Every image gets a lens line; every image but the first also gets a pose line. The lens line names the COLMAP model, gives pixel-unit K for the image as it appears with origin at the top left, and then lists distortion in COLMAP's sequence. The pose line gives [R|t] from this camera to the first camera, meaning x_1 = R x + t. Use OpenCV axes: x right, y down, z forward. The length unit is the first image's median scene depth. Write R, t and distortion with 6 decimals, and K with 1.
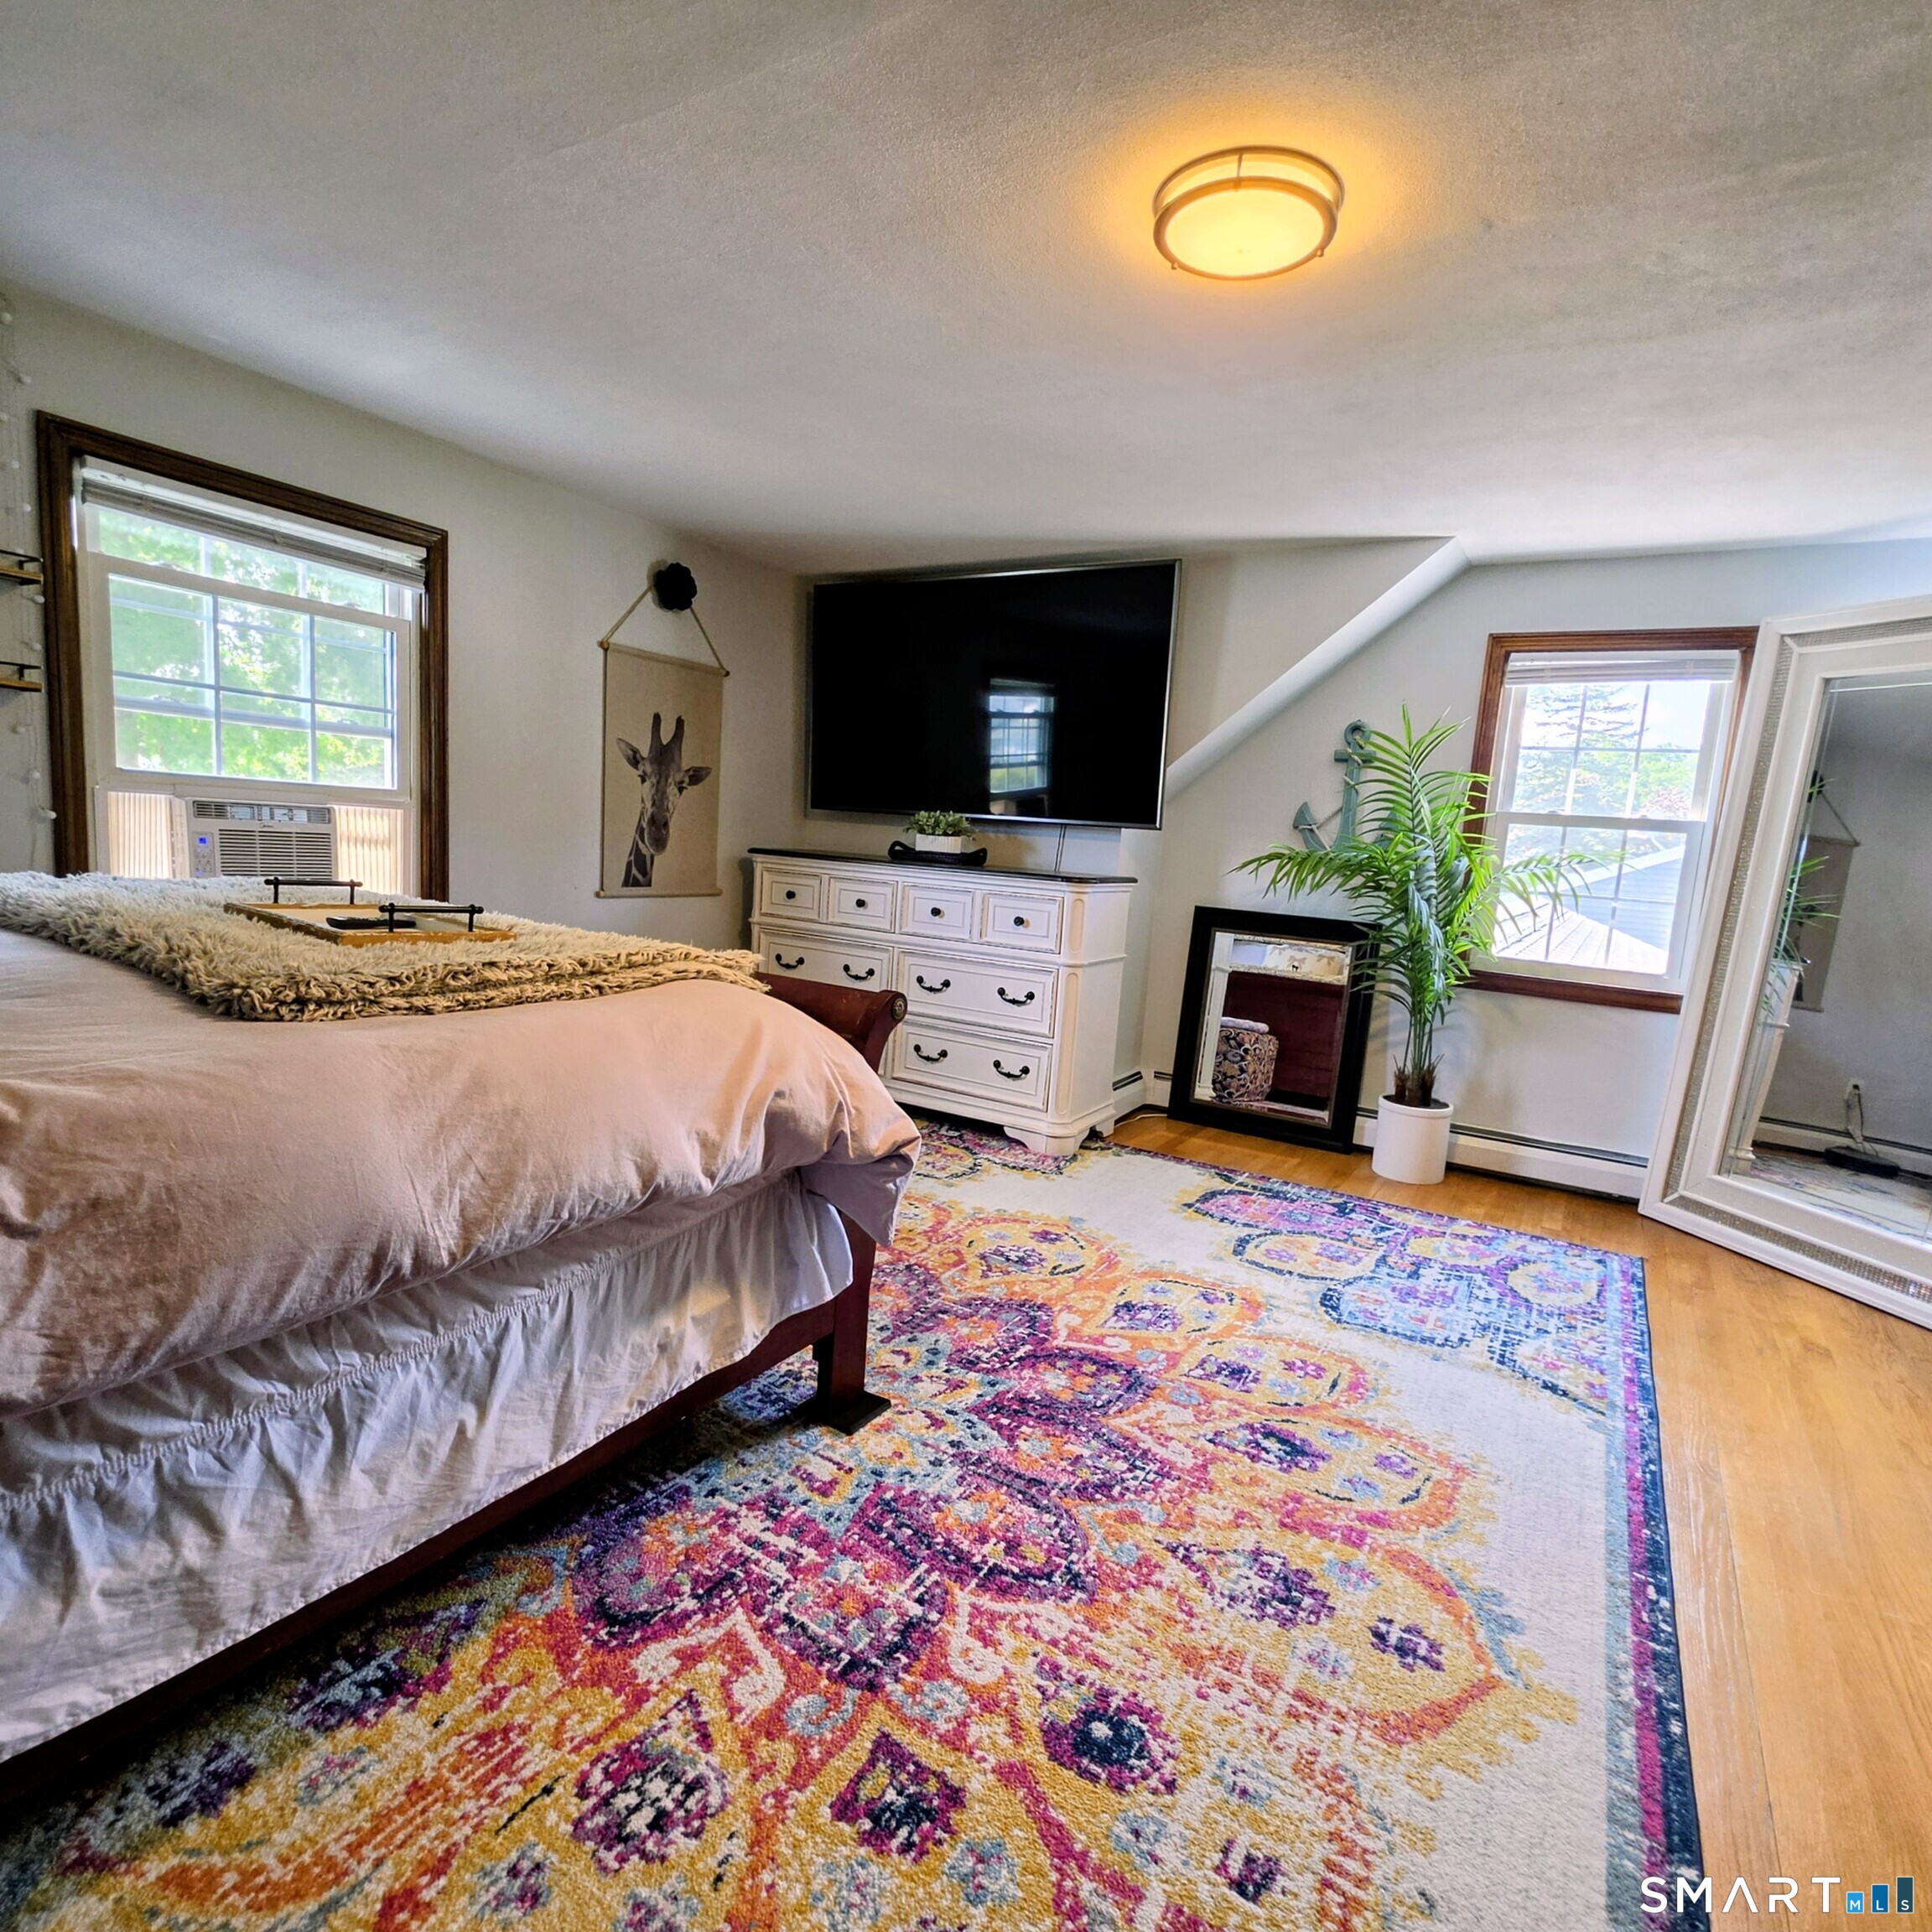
lens RADIAL K [[1059.3, 0, 957.9], [0, 1059.3, 975.5], [0, 0, 1]] dist [-0.011246, 0.004346]
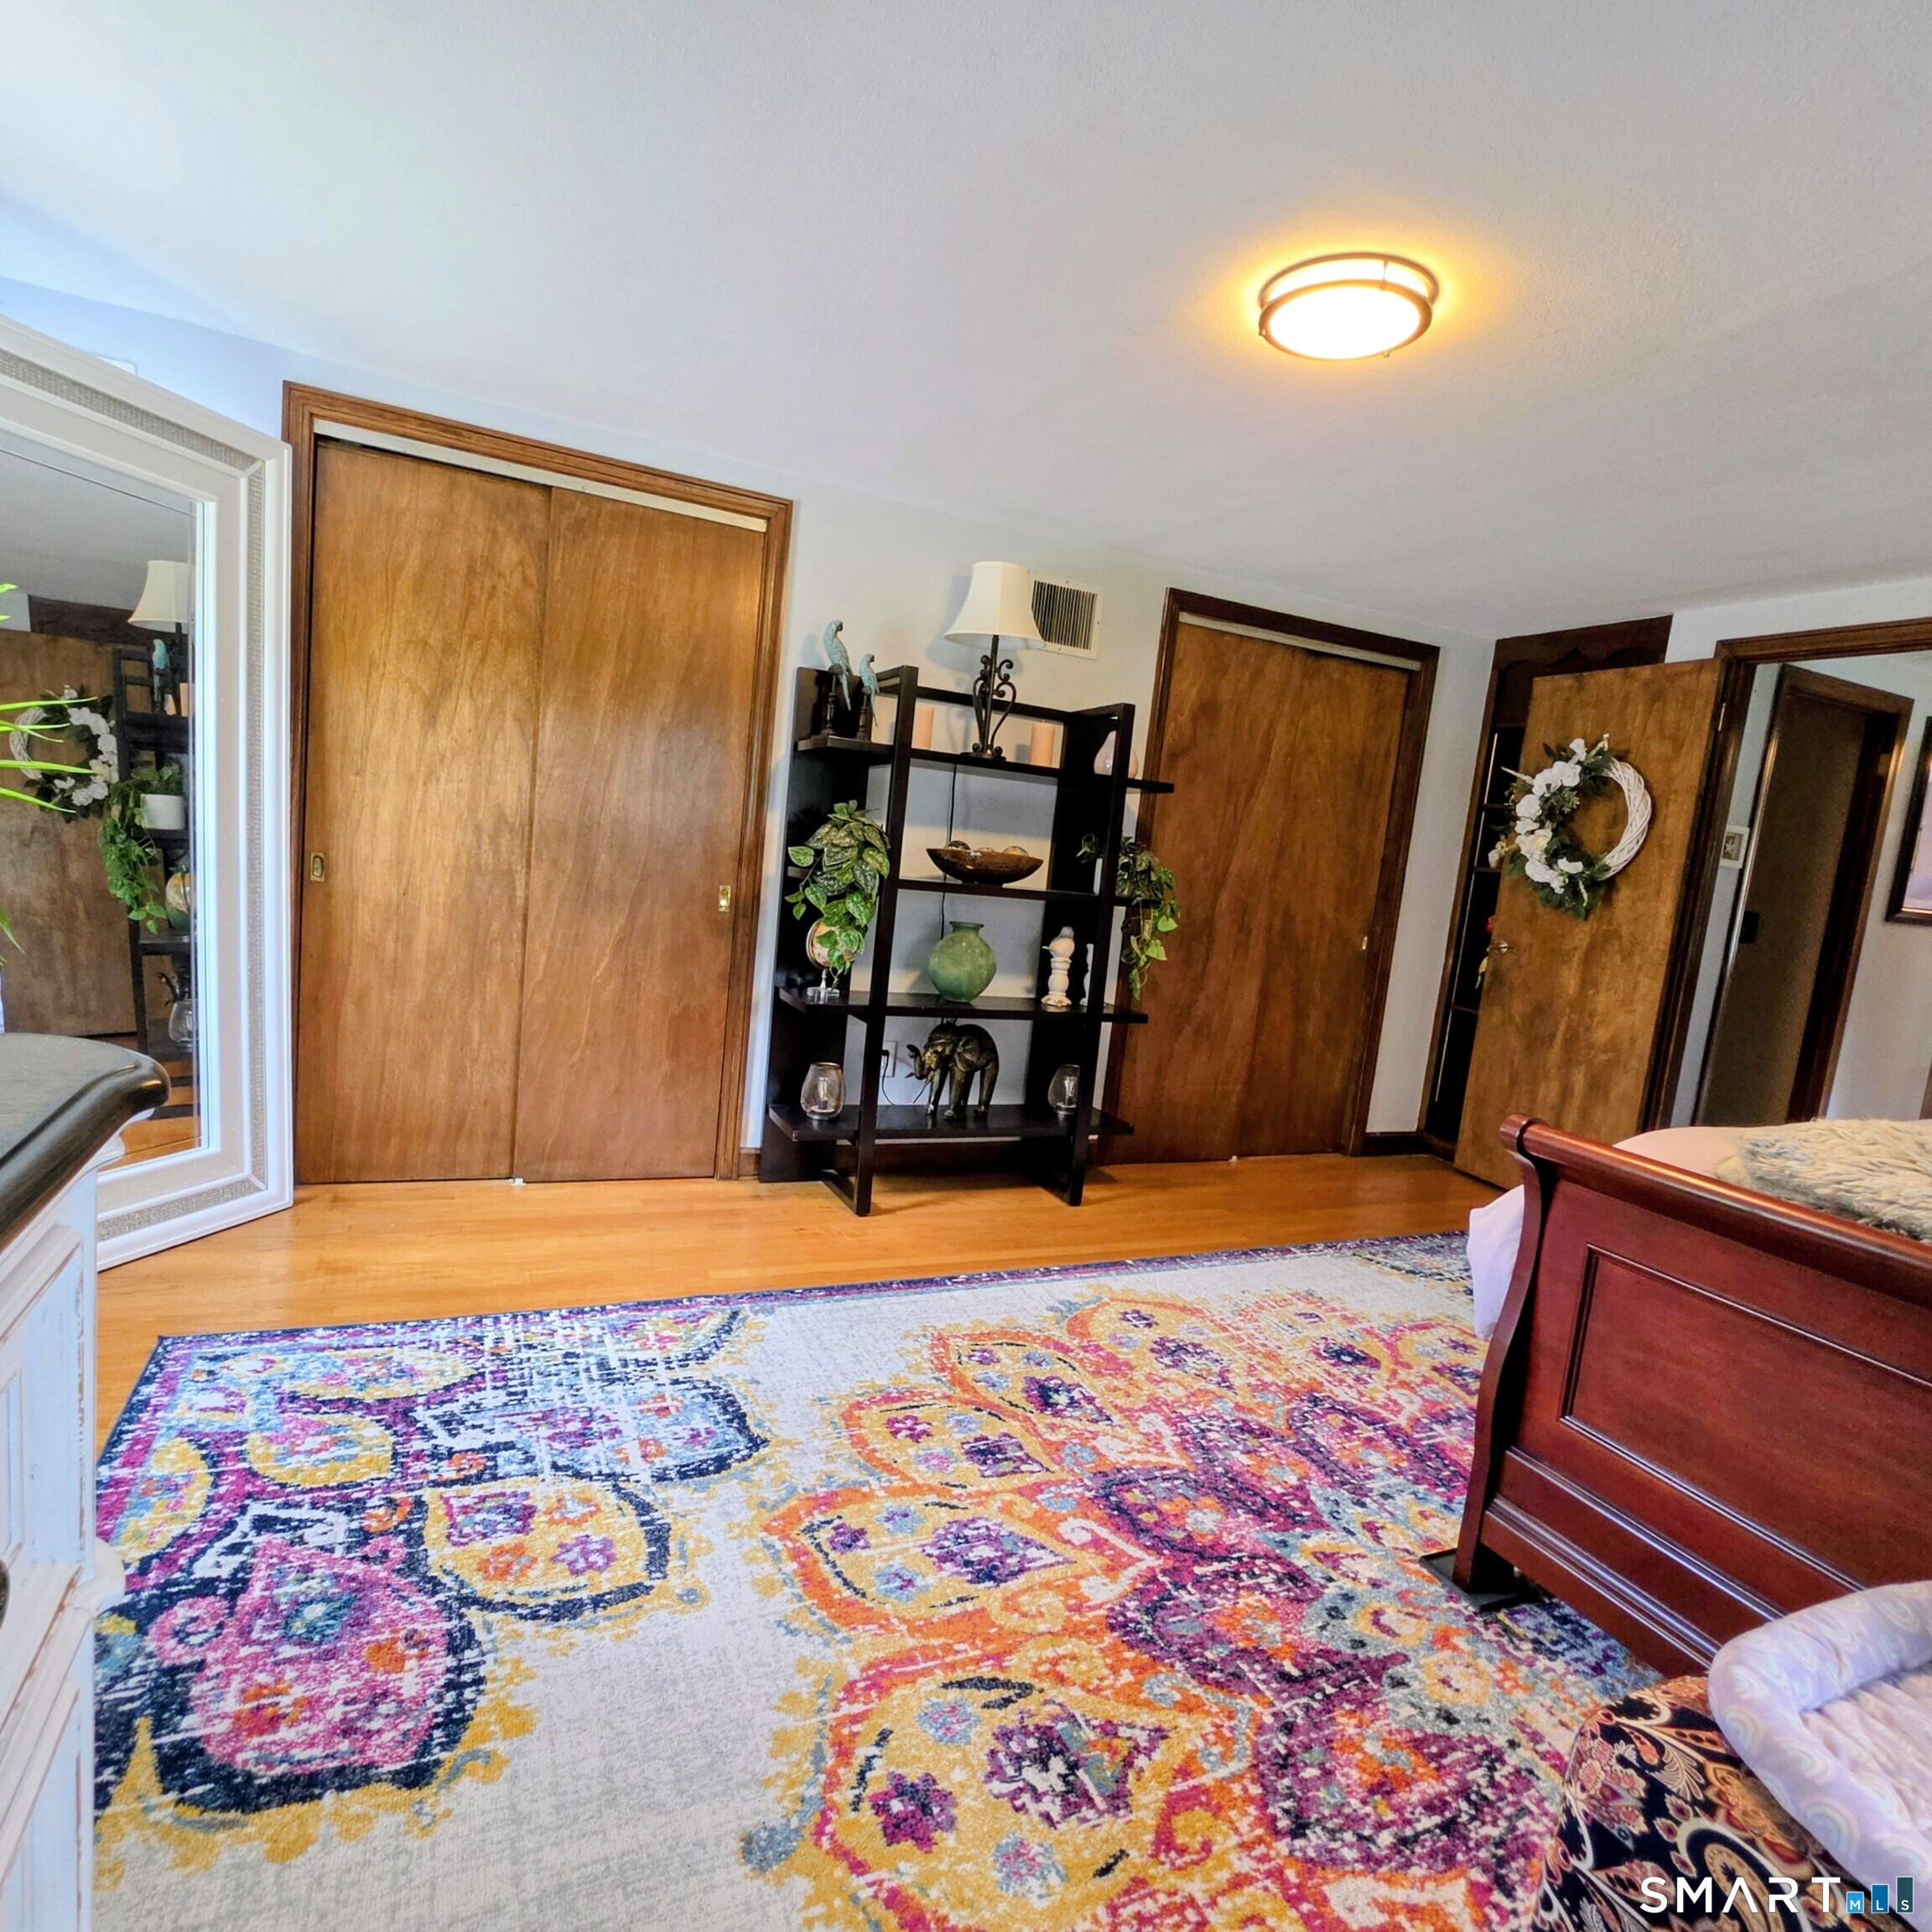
lens RADIAL K [[1059.3, 0, 957.9], [0, 1059.3, 975.5], [0, 0, 1]] dist [-0.011246, 0.004346]
pose [[-0.804912, -0.224158, 0.549427, -0.115271], [-0.077611, 0.957720, 0.277035, -0.253383], [-0.588297, 0.180347, -0.788278, 1.654430]]
